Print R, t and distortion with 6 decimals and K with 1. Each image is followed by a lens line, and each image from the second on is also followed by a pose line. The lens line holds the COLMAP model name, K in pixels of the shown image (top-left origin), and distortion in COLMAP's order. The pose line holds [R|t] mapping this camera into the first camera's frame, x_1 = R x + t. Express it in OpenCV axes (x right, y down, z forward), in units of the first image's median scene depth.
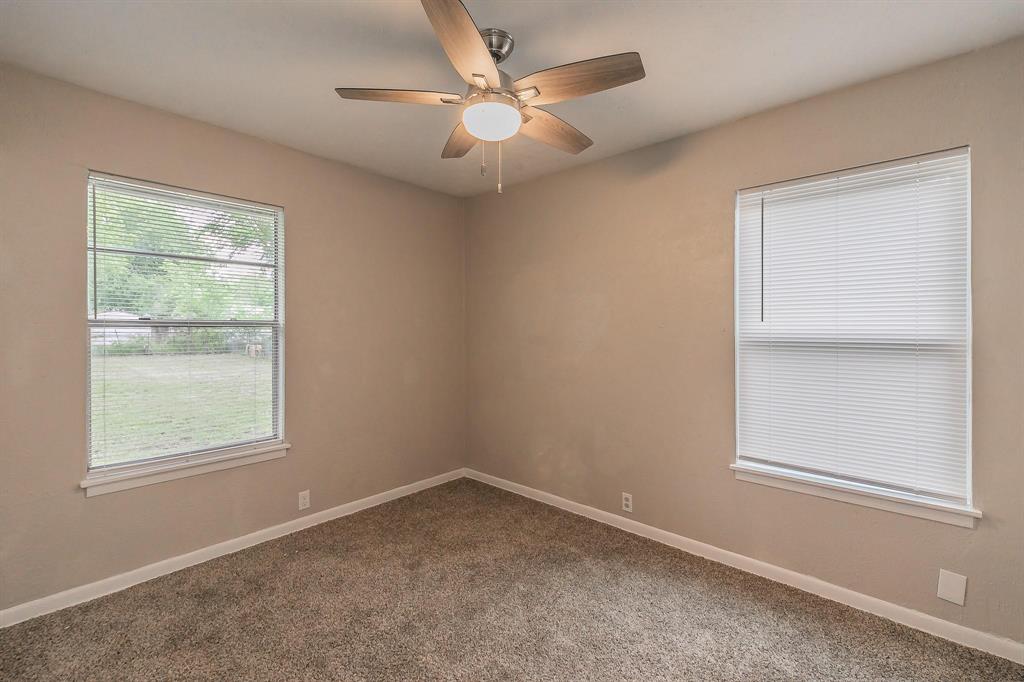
lens RADIAL K [[433.1, 0, 511.6], [0, 433.1, 333.4], [0, 0, 1]] dist [0.001373, -0.000018]
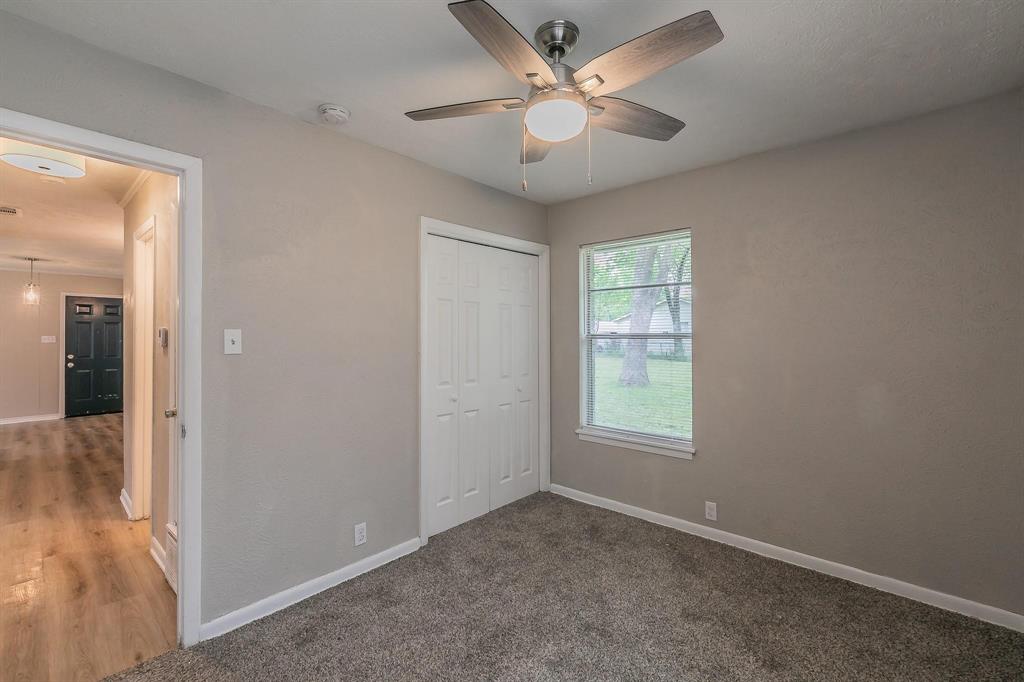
lens RADIAL K [[440.3, 0, 515.9], [0, 440.3, 337.4], [0, 0, 1]] dist [-0.004315, -0.000538]
pose [[0.008599, -0.004956, -0.999951, 0.624351], [-0.016903, 0.999844, -0.005101, -0.003470], [0.999820, 0.016946, 0.008514, 0.625501]]
